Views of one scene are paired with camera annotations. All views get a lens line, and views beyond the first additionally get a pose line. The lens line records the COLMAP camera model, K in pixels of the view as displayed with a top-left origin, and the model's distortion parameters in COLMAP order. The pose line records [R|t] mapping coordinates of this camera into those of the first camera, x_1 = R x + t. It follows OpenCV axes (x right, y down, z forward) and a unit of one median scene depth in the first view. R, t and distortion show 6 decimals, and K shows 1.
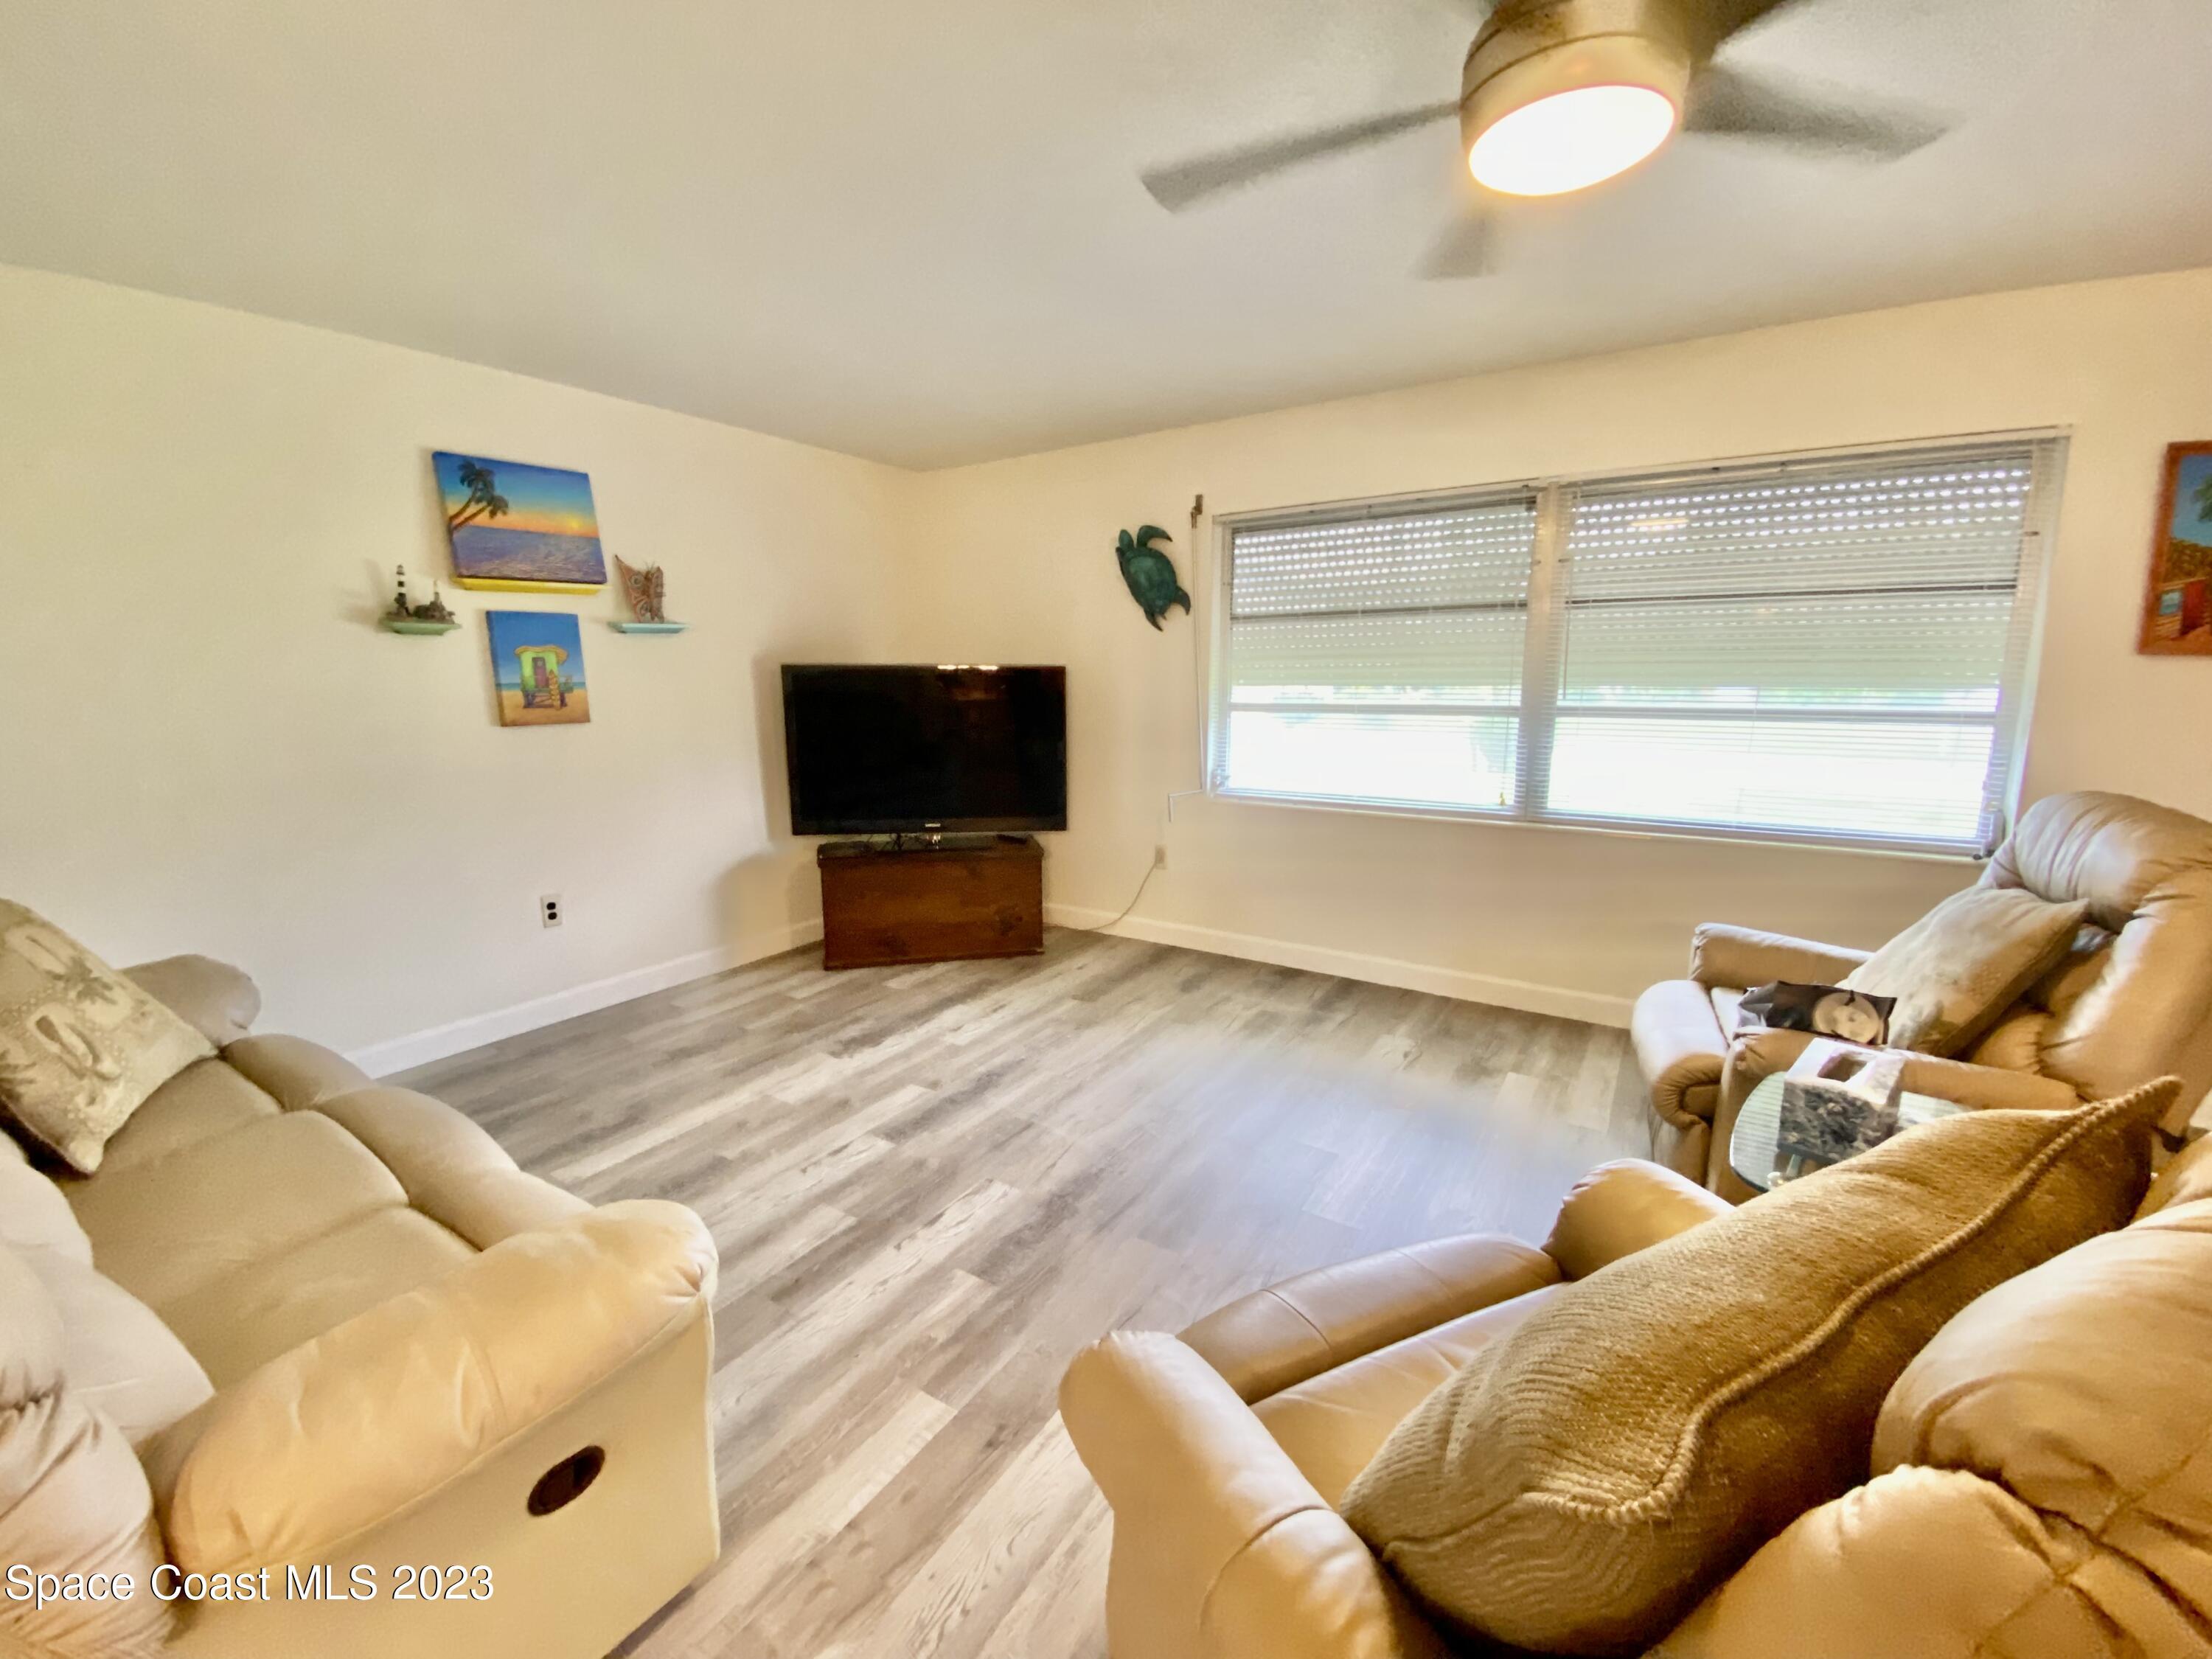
lens RADIAL K [[880.4, 0, 1069.0], [0, 880.4, 838.0], [0, 0, 1]] dist [-0.030997, -0.000115]
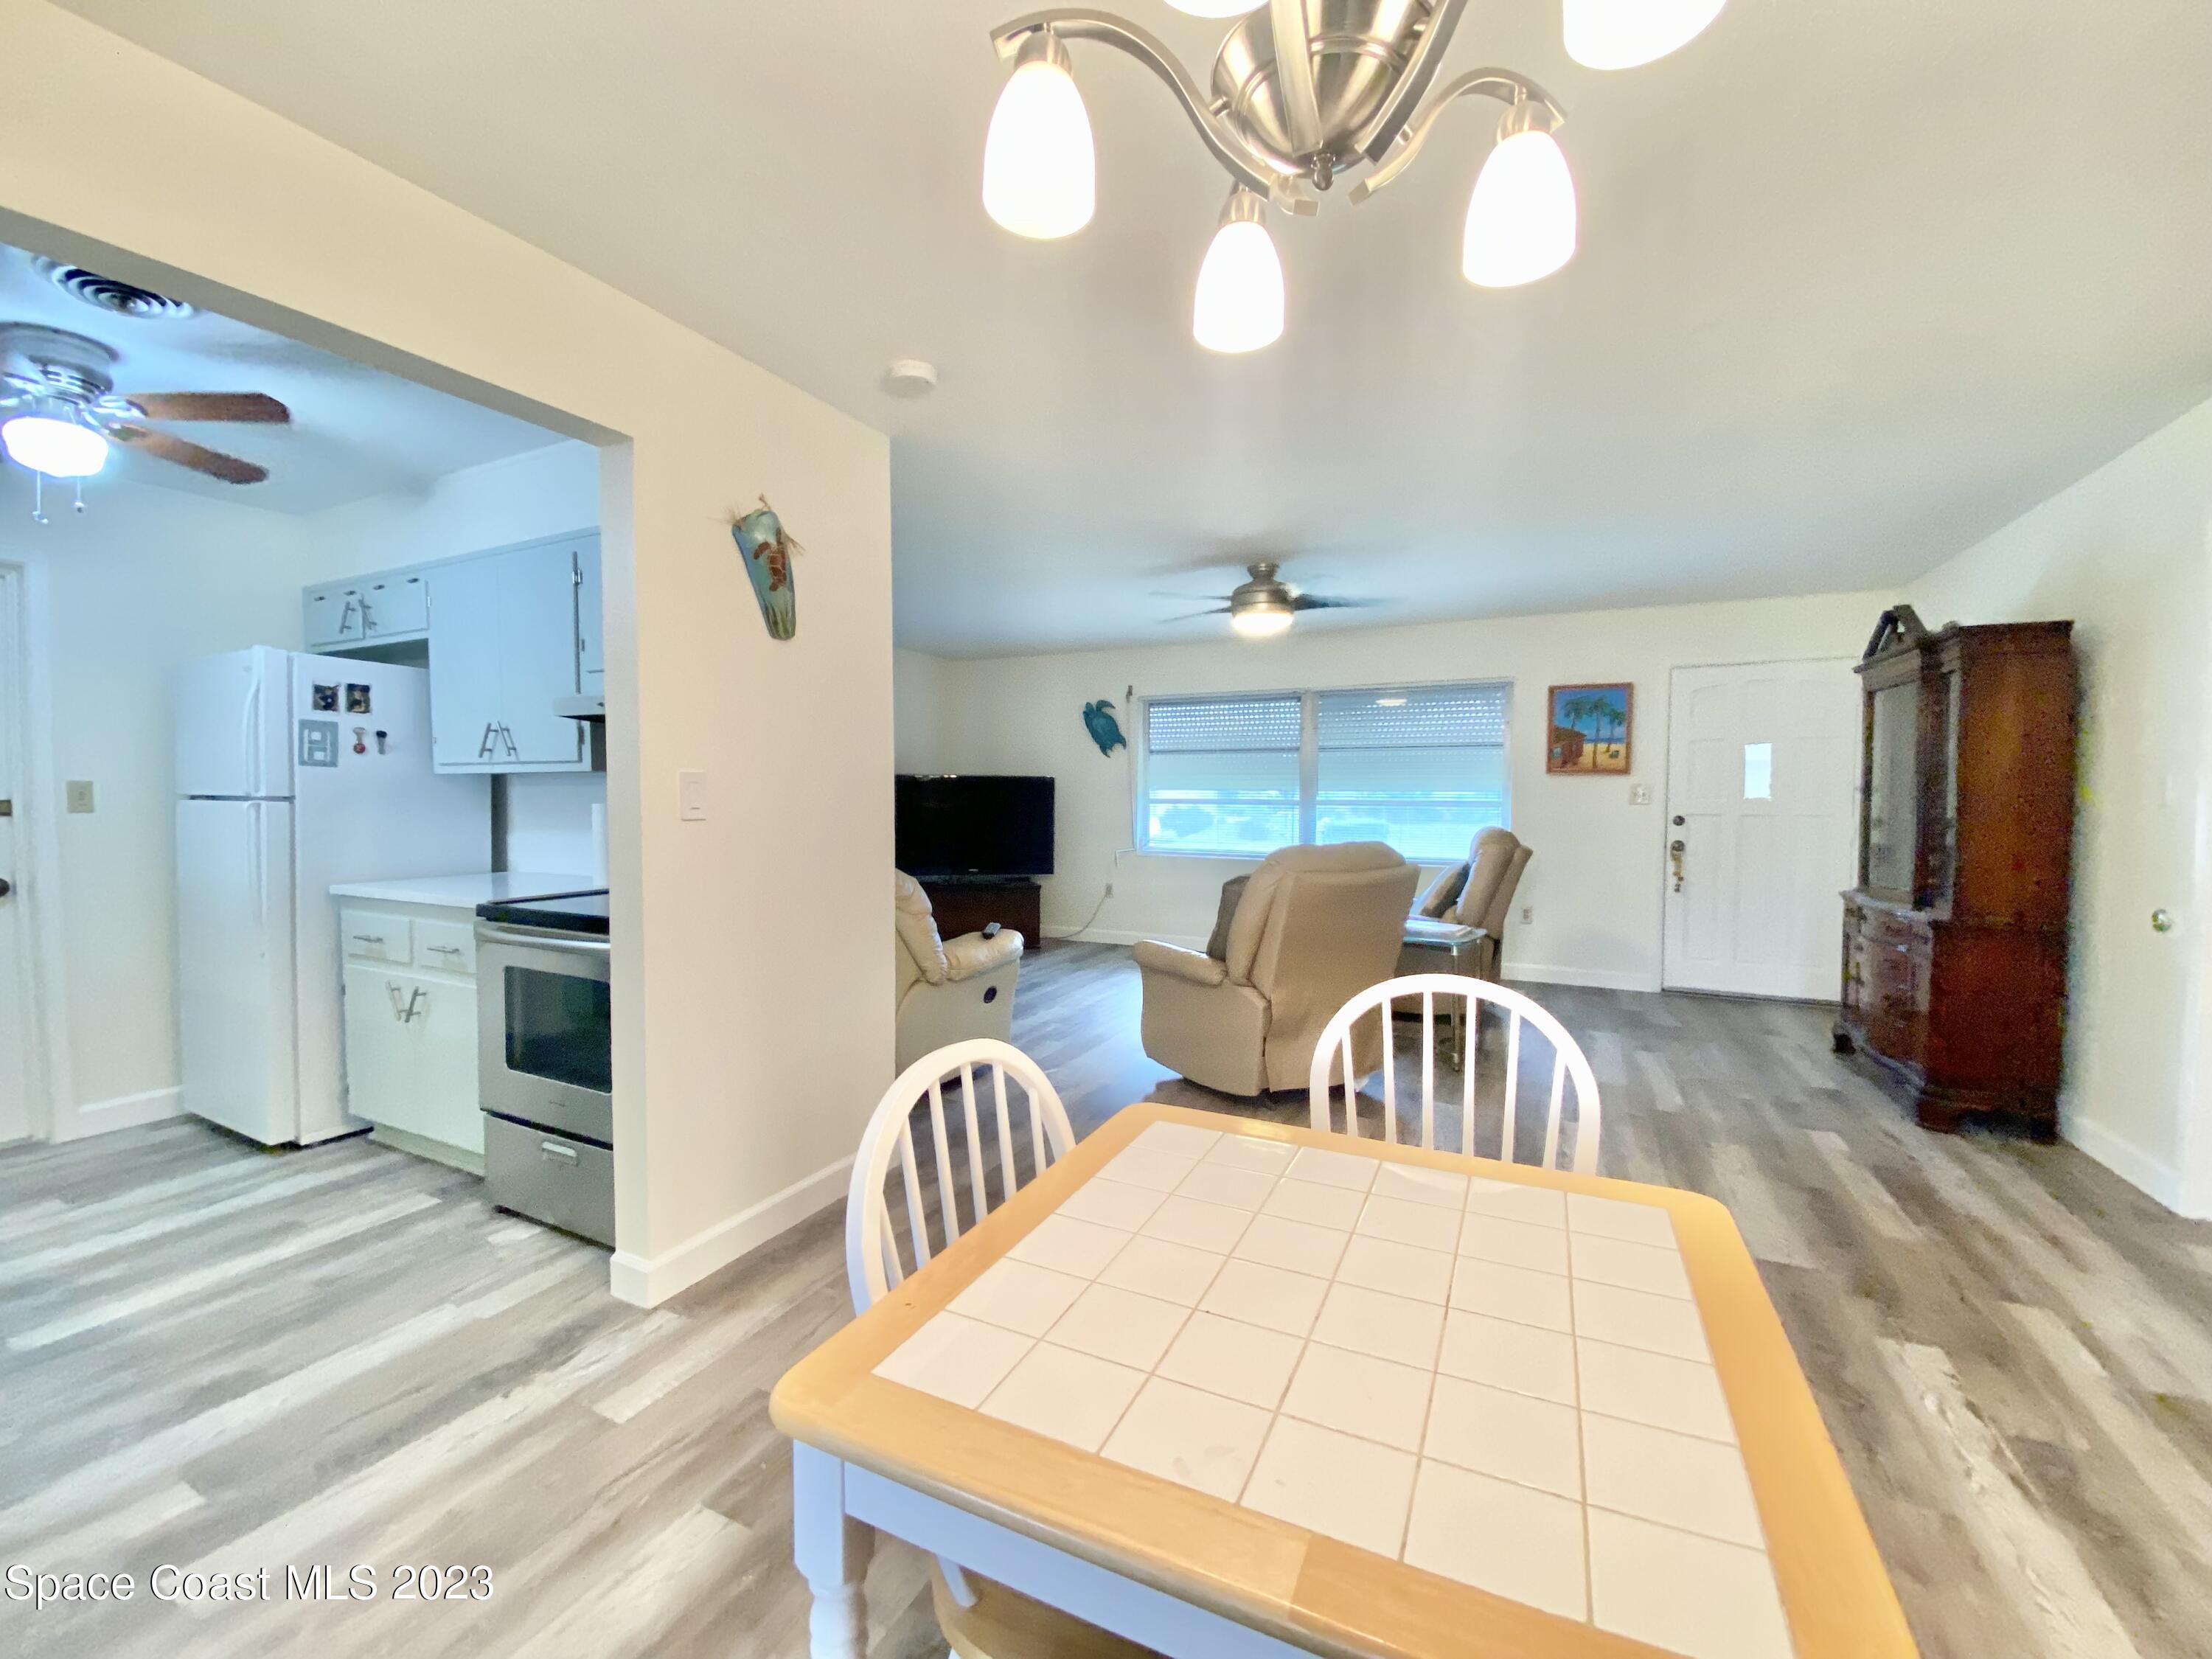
lens RADIAL K [[902.4, 0, 1095.8], [0, 902.4, 837.8], [0, 0, 1]] dist [0.037417, -0.024189]
pose [[0.987662, 0.000360, 0.156601, -0.233774], [0.018797, 0.992495, -0.120834, 0.158914], [-0.155469, 0.122287, 0.980243, -0.849931]]
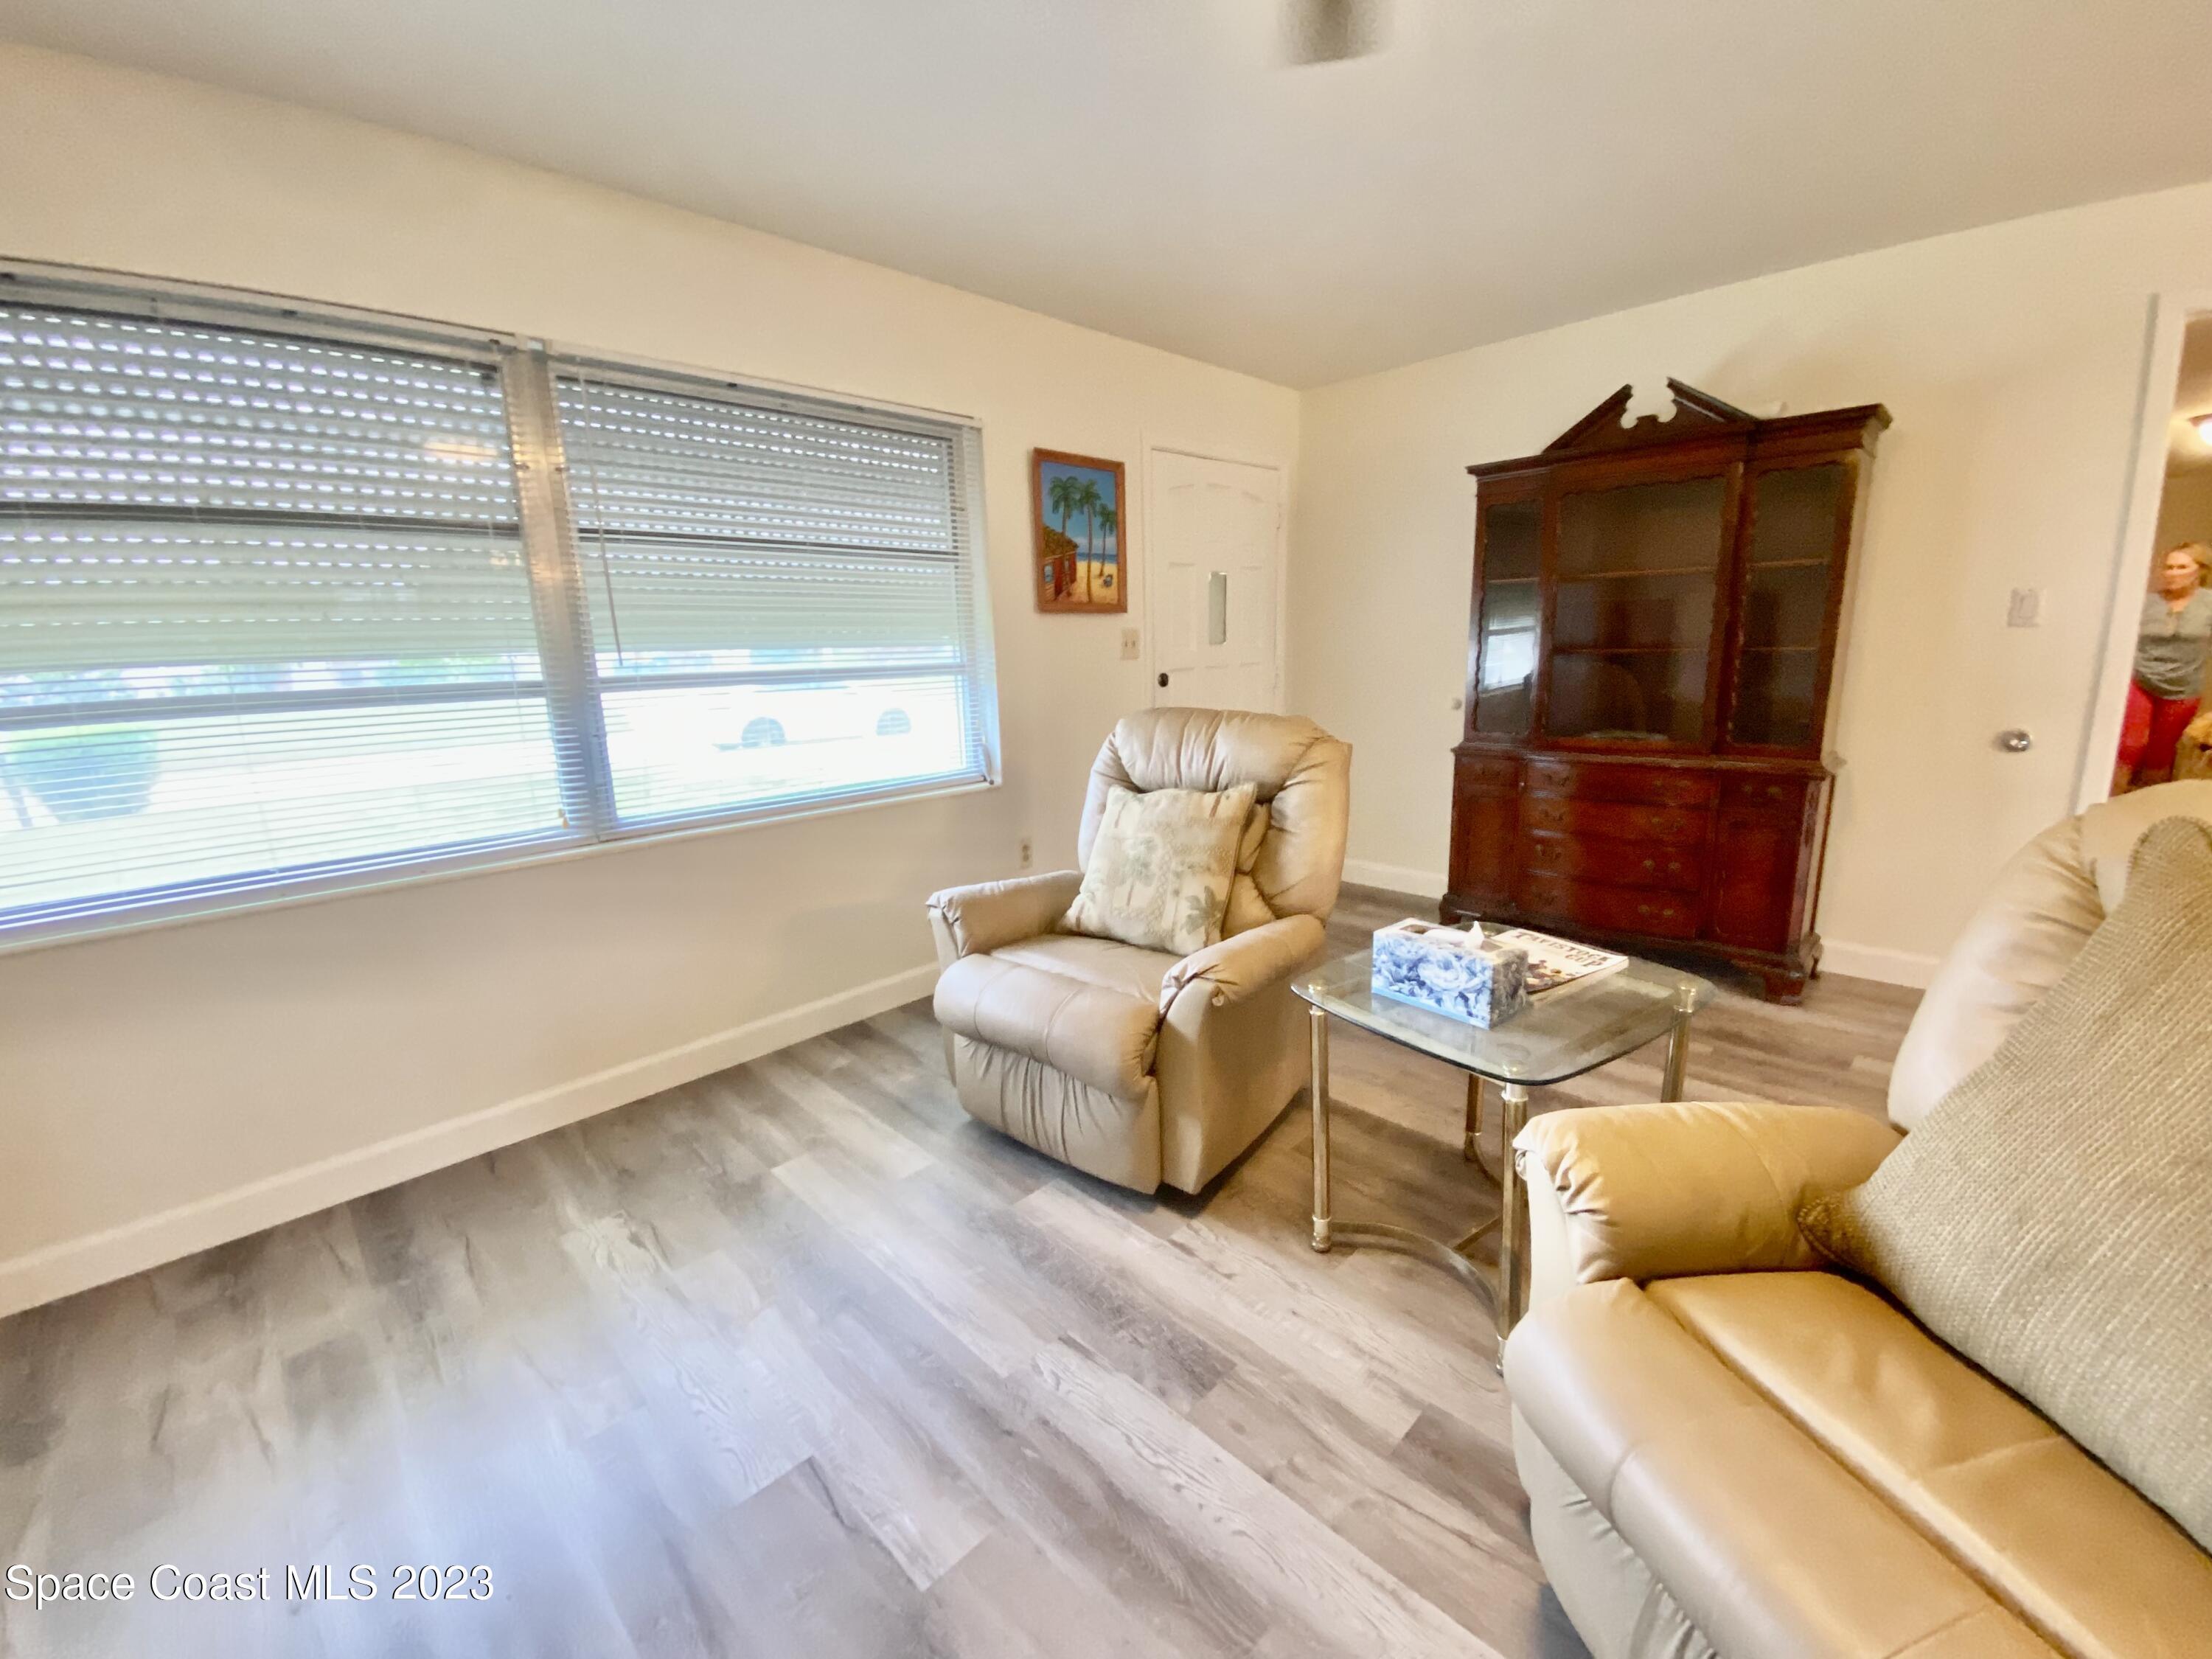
lens RADIAL K [[887.6, 0, 1107.8], [0, 887.6, 818.6], [0, 0, 1]] dist [0.000259, -0.014783]
pose [[0.161604, -0.186343, 0.969103, -0.094366], [0.199695, 0.967870, 0.152805, -0.060634], [-0.966440, 0.168831, 0.193623, 0.436060]]
